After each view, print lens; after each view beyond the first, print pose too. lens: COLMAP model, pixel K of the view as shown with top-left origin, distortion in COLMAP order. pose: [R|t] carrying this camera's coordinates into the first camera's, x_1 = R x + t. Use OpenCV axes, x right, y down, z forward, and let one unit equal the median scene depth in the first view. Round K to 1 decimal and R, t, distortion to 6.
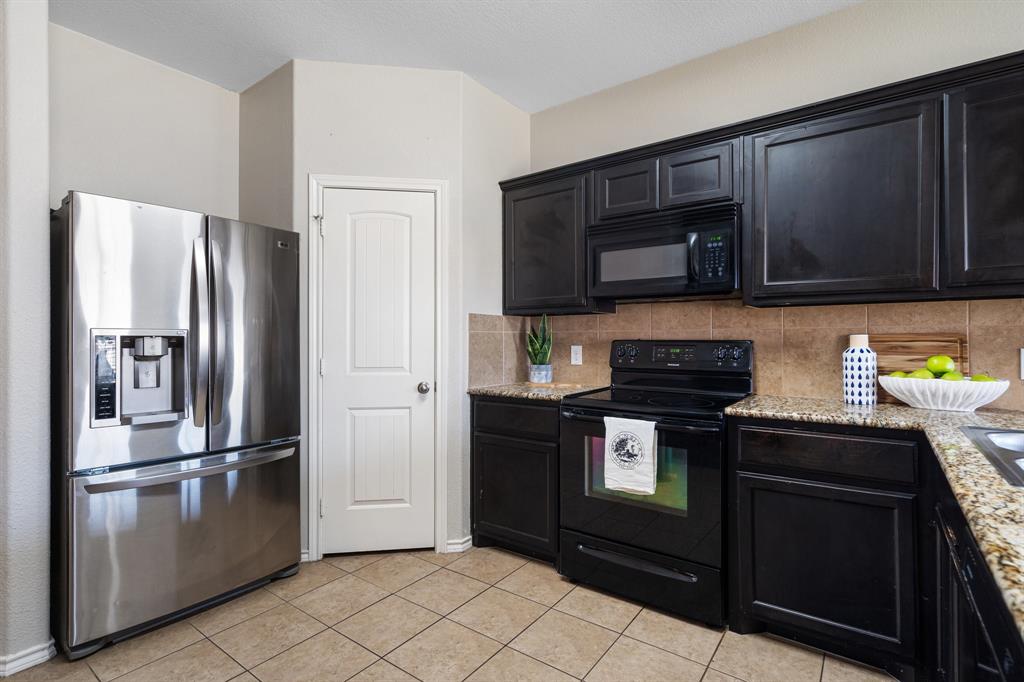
lens RADIAL K [[496.4, 0, 507.4], [0, 496.4, 337.5], [0, 0, 1]] dist [0.005350, 0.001170]
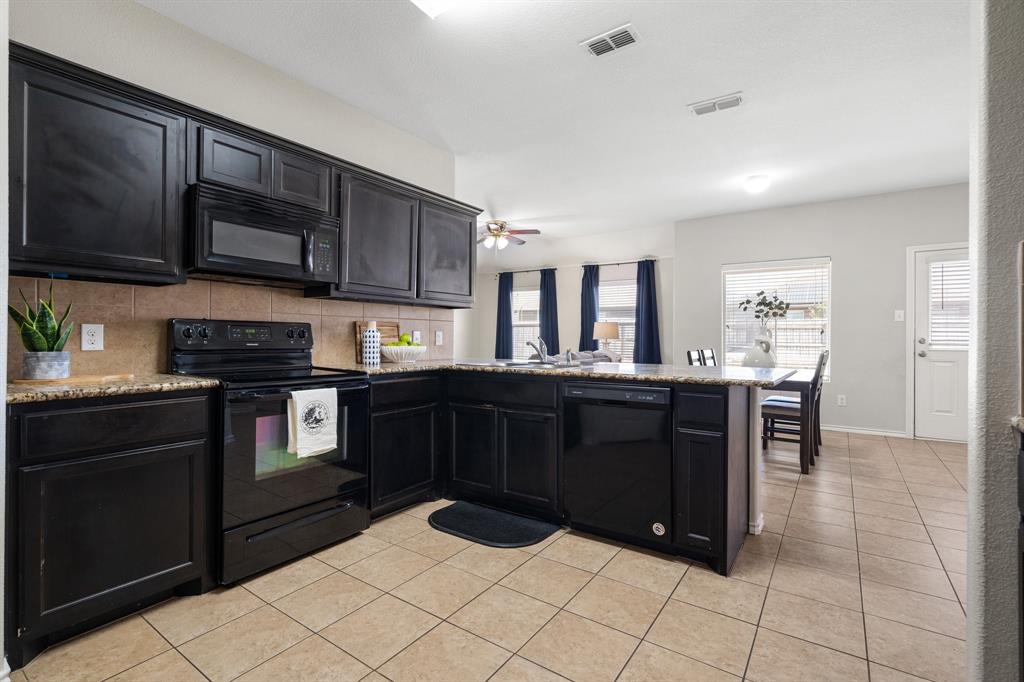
lens RADIAL K [[470.4, 0, 512.0], [0, 470.4, 335.2], [0, 0, 1]] dist [-0.001772, 0.002437]
pose [[-0.035441, 0.006361, 0.999352, -0.715319], [-0.008920, 0.999938, -0.006681, 0.039583], [-0.999332, -0.009151, -0.035382, 0.515341]]
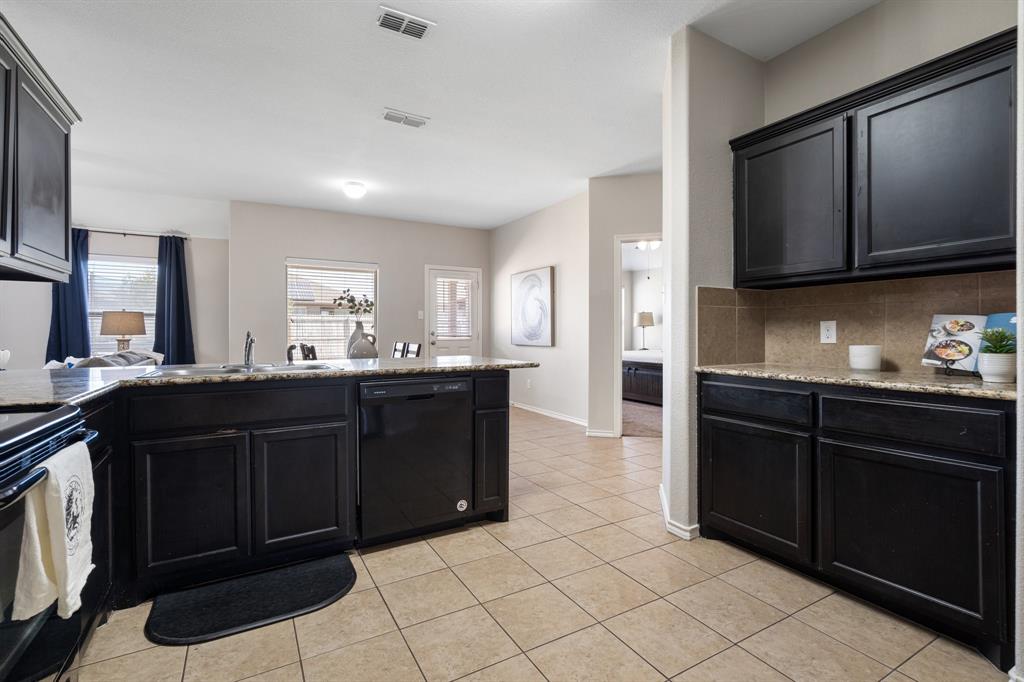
lens RADIAL K [[470.4, 0, 510.4], [0, 470.4, 333.3], [0, 0, 1]] dist [-0.001772, 0.002437]
pose [[-0.918816, 0.003707, 0.394668, -0.296330], [0.002669, 0.999991, -0.003179, 0.043492], [-0.394677, -0.001867, -0.918818, 1.085732]]
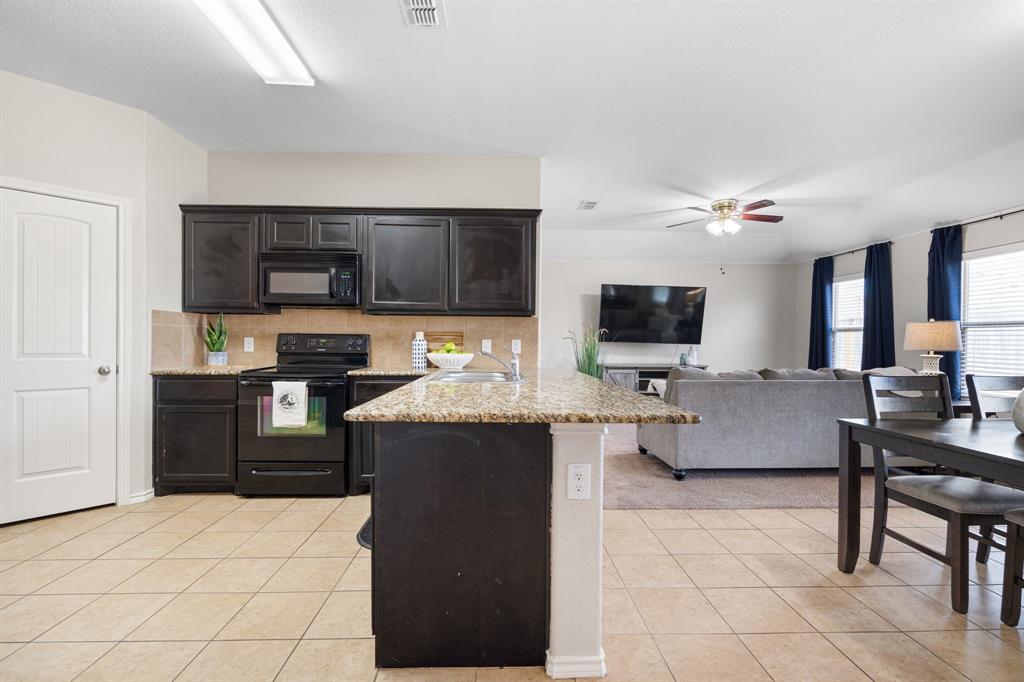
lens RADIAL K [[470.4, 0, 510.5], [0, 470.4, 344.3], [0, 0, 1]] dist [-0.001772, 0.002437]
pose [[0.784011, 0.003851, 0.620736, -0.118785], [-0.012825, 0.999868, 0.009996, 0.016682], [-0.620615, -0.015798, 0.783956, -0.538901]]
